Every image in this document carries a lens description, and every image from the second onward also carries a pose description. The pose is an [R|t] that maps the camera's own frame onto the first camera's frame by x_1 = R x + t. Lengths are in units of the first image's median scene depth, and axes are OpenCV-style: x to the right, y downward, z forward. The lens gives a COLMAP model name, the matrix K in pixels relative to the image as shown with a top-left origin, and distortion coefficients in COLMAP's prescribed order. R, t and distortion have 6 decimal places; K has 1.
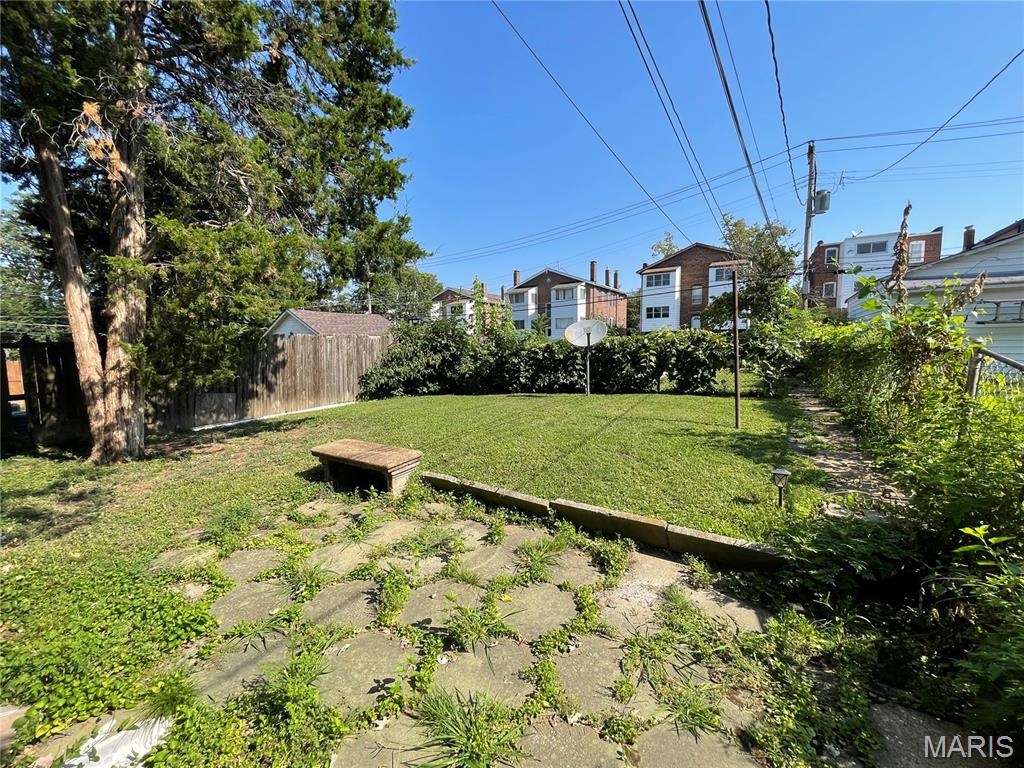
lens RADIAL K [[408.3, 0, 510.4], [0, 408.3, 384.7], [0, 0, 1]] dist [-0.006611, 0.000146]
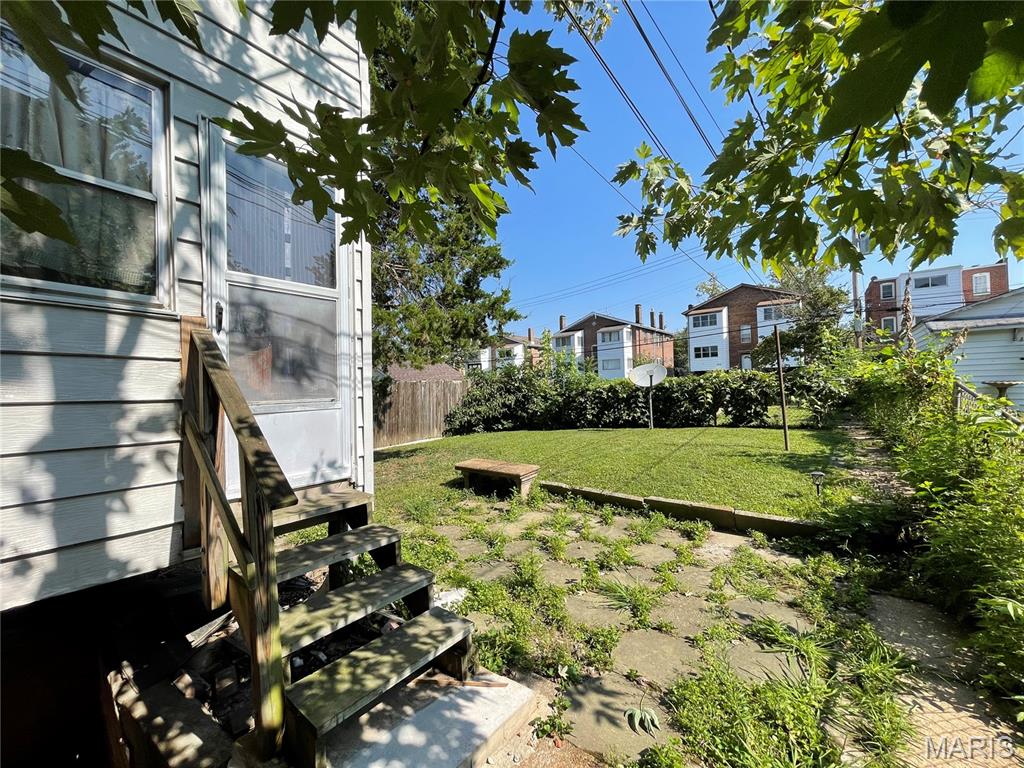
lens RADIAL K [[408.3, 0, 511.4], [0, 408.3, 384.6], [0, 0, 1]] dist [-0.006611, 0.000146]
pose [[0.994785, -0.016205, -0.100700, -0.095345], [0.005819, 0.994706, -0.102594, 0.019513], [0.101829, 0.101473, 0.989613, -0.211370]]
